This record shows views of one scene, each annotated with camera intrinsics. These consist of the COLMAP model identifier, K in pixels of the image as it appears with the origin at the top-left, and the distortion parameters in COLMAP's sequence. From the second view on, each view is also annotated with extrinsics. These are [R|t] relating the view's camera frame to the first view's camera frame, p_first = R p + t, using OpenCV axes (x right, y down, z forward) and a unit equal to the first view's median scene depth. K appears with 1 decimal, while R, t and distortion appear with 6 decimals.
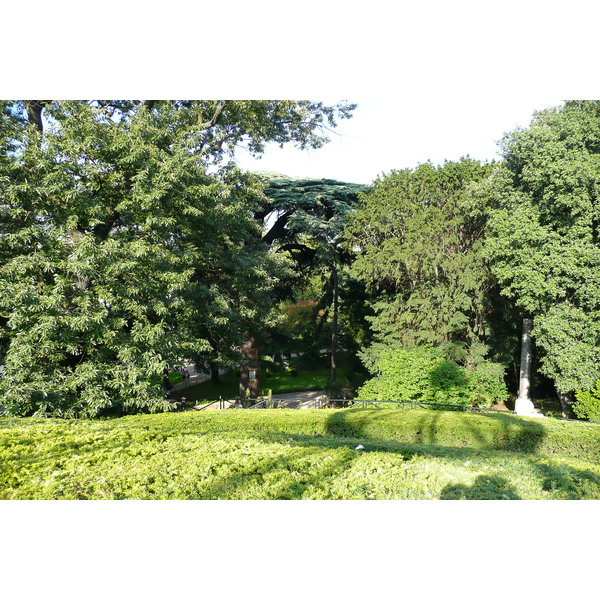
lens RADIAL K [[478.5, 0, 297.7], [0, 478.5, 302.7], [0, 0, 1]] dist [-0.036983, 0.010078]
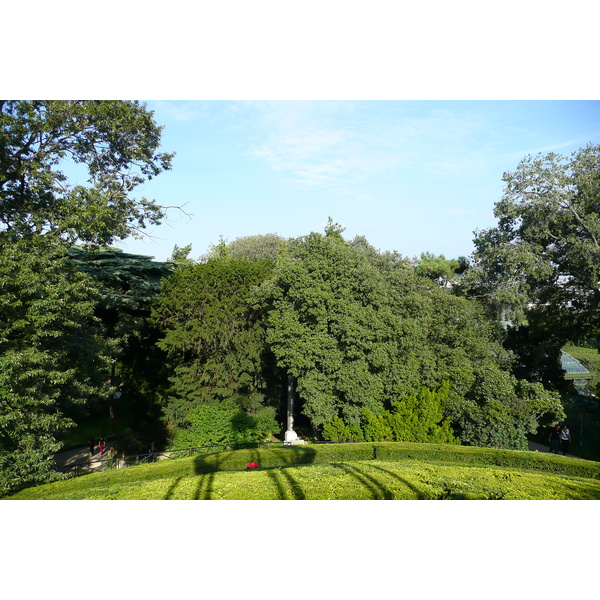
lens RADIAL K [[478.5, 0, 297.7], [0, 478.5, 302.7], [0, 0, 1]] dist [-0.036983, 0.010078]
pose [[0.873143, -0.005979, 0.487428, -0.265600], [0.041854, 0.997152, -0.062743, -0.118839], [-0.485665, 0.075184, 0.870906, -0.390871]]
